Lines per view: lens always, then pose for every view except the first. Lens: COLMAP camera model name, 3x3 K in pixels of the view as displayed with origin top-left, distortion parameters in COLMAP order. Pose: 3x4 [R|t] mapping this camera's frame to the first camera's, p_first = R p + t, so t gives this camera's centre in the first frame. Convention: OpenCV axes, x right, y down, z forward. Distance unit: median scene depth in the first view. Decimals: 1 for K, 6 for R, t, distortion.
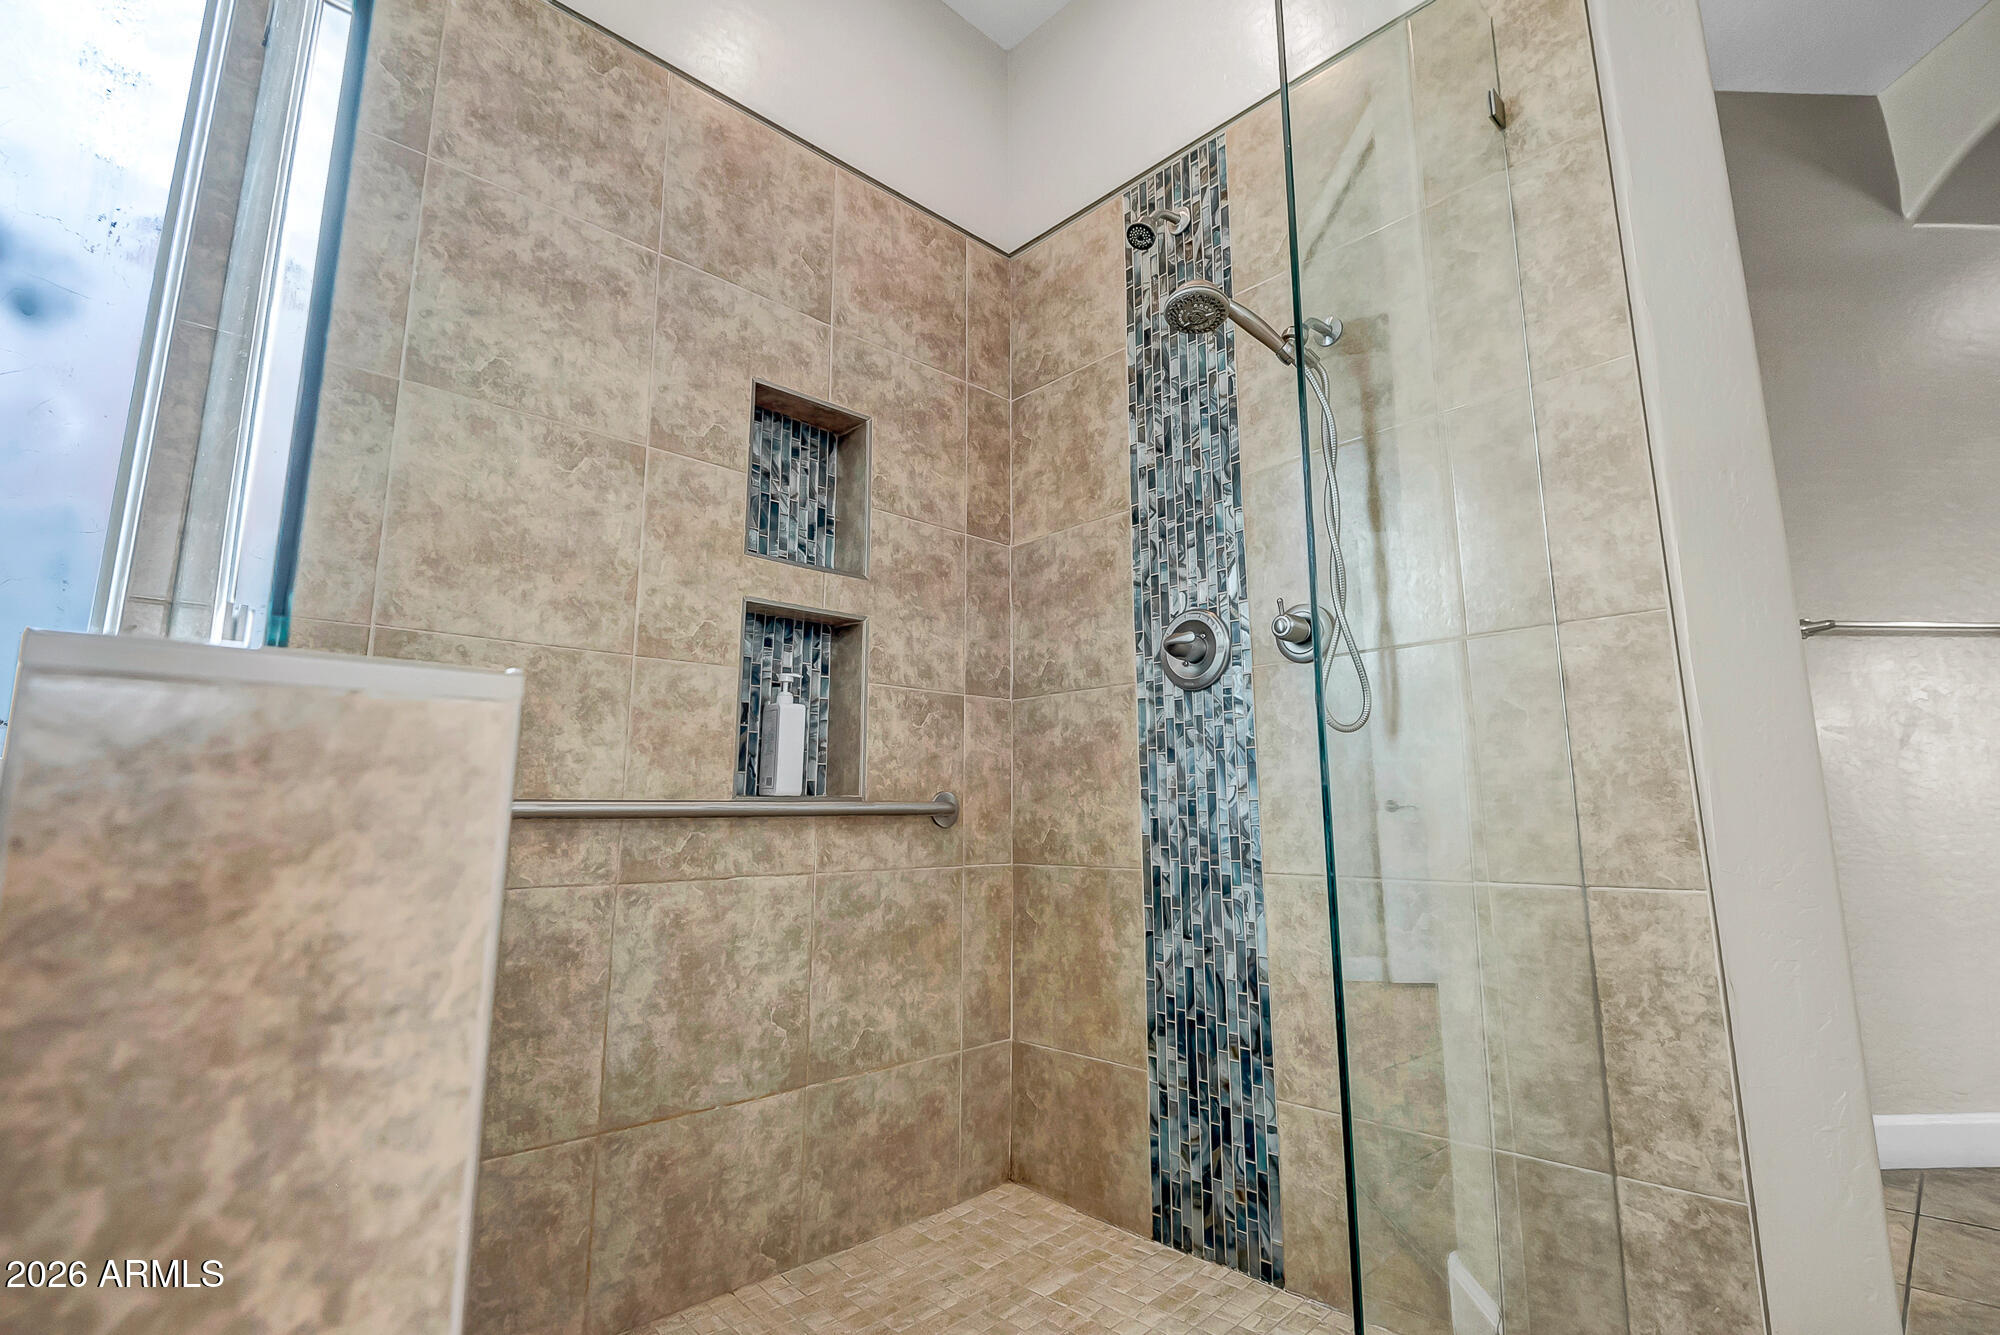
lens RADIAL K [[921.0, 0, 1000.5], [0, 921.0, 658.2], [0, 0, 1]] dist [0.000160, -0.029384]
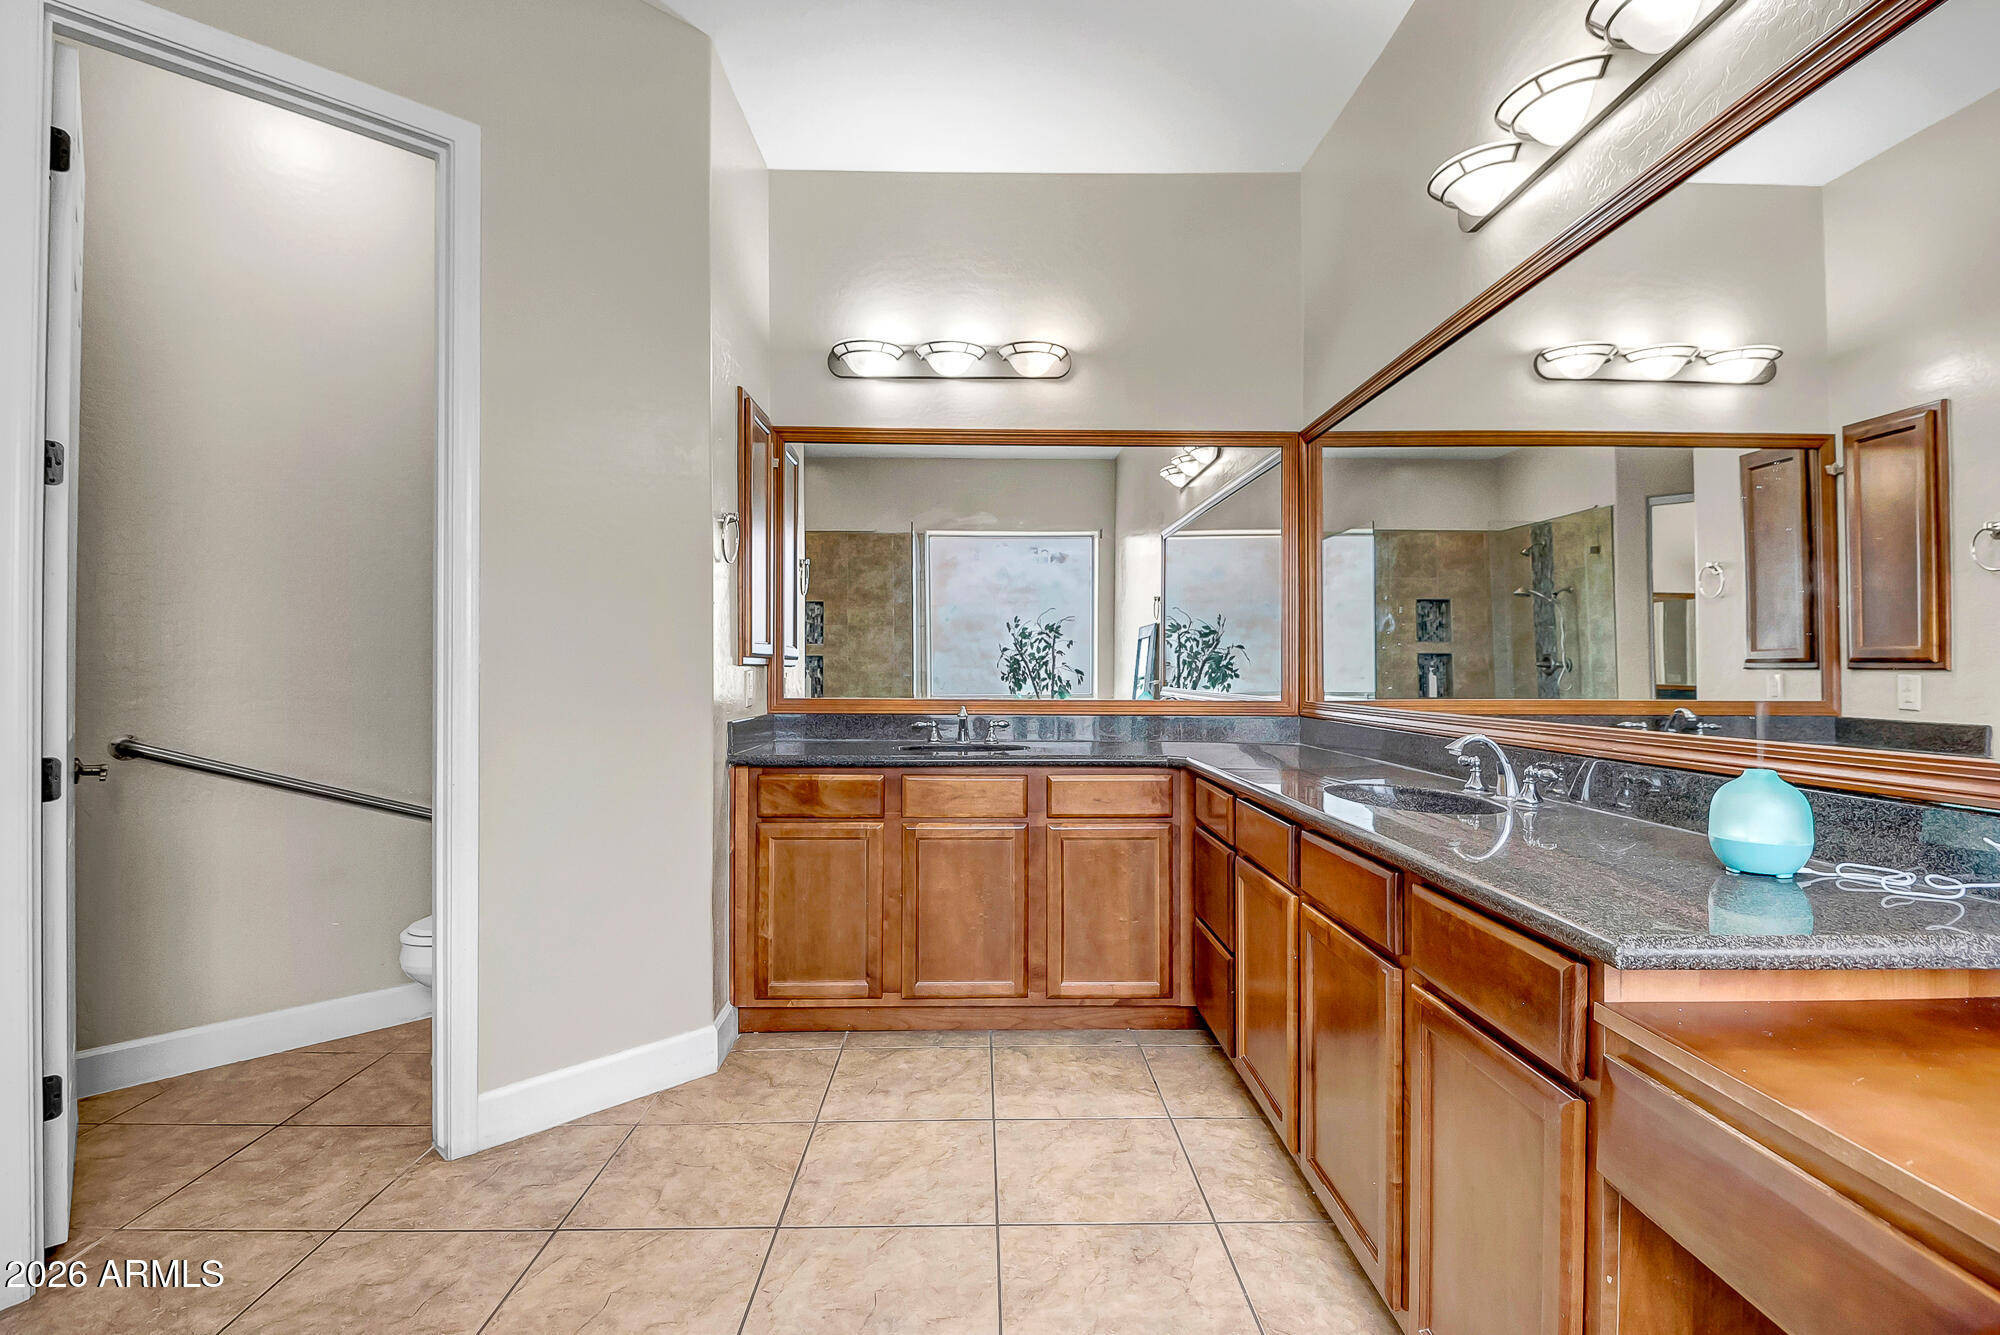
lens RADIAL K [[918.9, 0, 1000.0], [0, 918.9, 667.5], [0, 0, 1]] dist [0.030508, -0.028822]
pose [[0.738433, 0.006440, -0.674296, 1.008410], [0.108367, 0.985824, 0.128090, -0.656431], [0.665562, -0.167657, 0.727268, -2.907322]]
